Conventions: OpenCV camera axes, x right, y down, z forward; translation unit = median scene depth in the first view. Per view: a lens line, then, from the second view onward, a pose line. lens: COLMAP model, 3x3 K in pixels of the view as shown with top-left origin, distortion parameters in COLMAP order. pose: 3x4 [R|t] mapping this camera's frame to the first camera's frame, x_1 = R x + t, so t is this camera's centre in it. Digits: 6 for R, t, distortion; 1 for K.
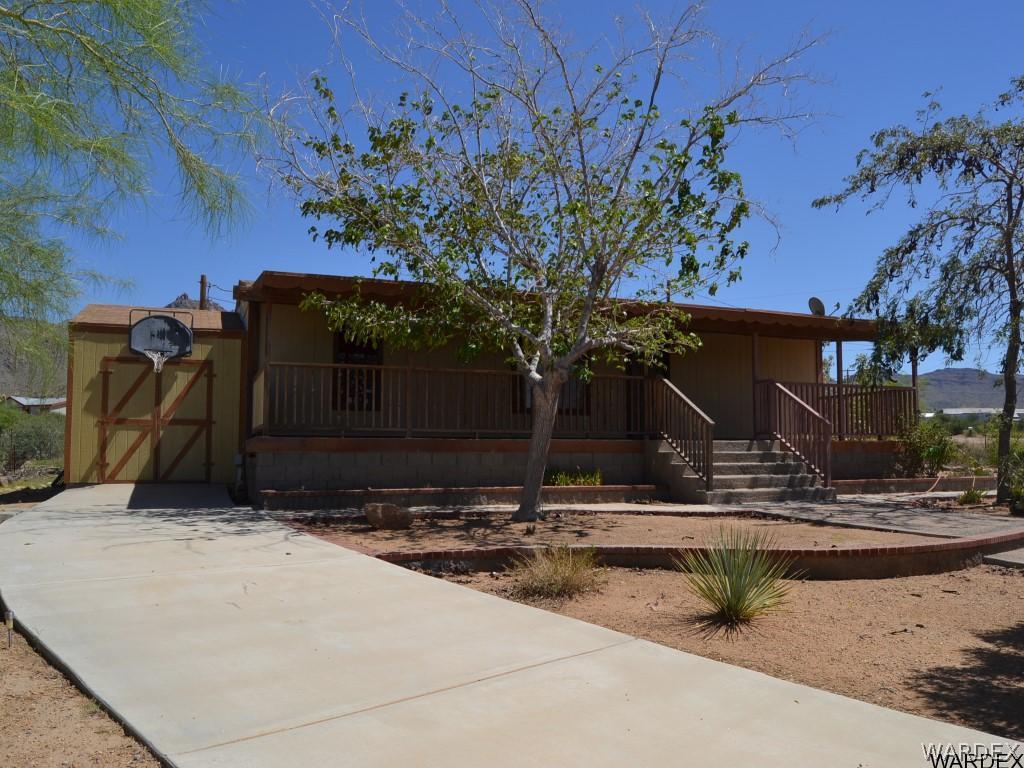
lens RADIAL K [[814.6, 0, 516.3], [0, 814.6, 382.4], [0, 0, 1]] dist [-0.076625, 0.006770]
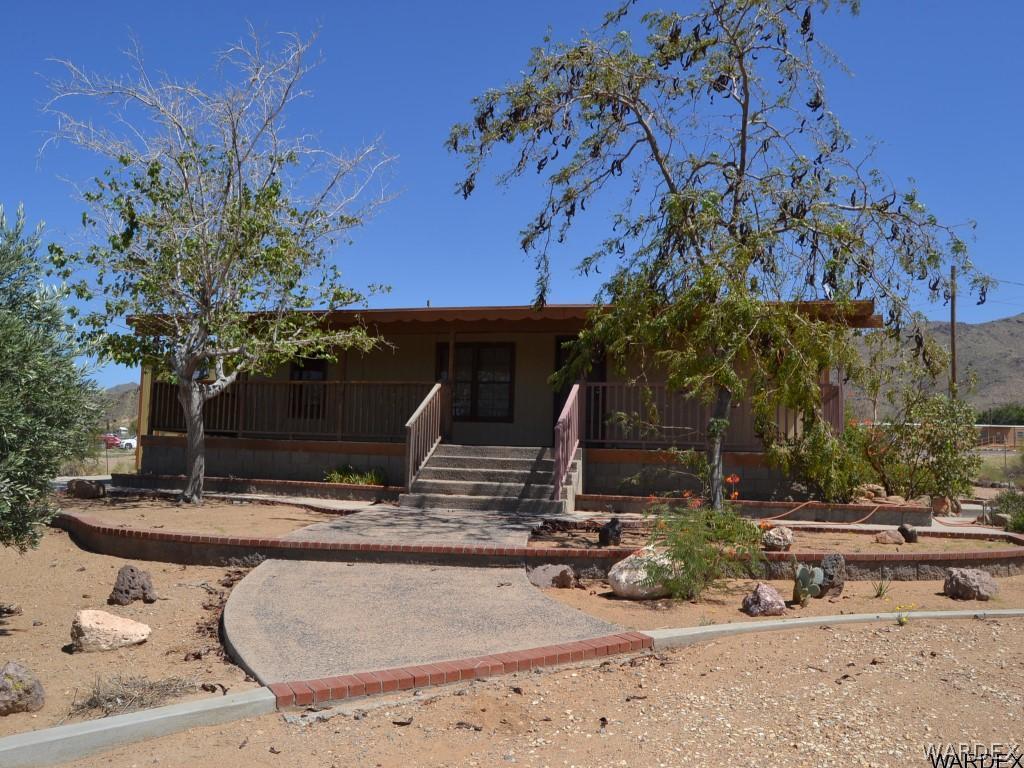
lens RADIAL K [[814.6, 0, 509.6], [0, 814.6, 382.6], [0, 0, 1]] dist [-0.076625, 0.006770]
pose [[0.784667, -0.034101, -0.618979, 0.928046], [0.020388, 0.999365, -0.029211, 0.027185], [0.619582, 0.010301, 0.784864, 0.273486]]
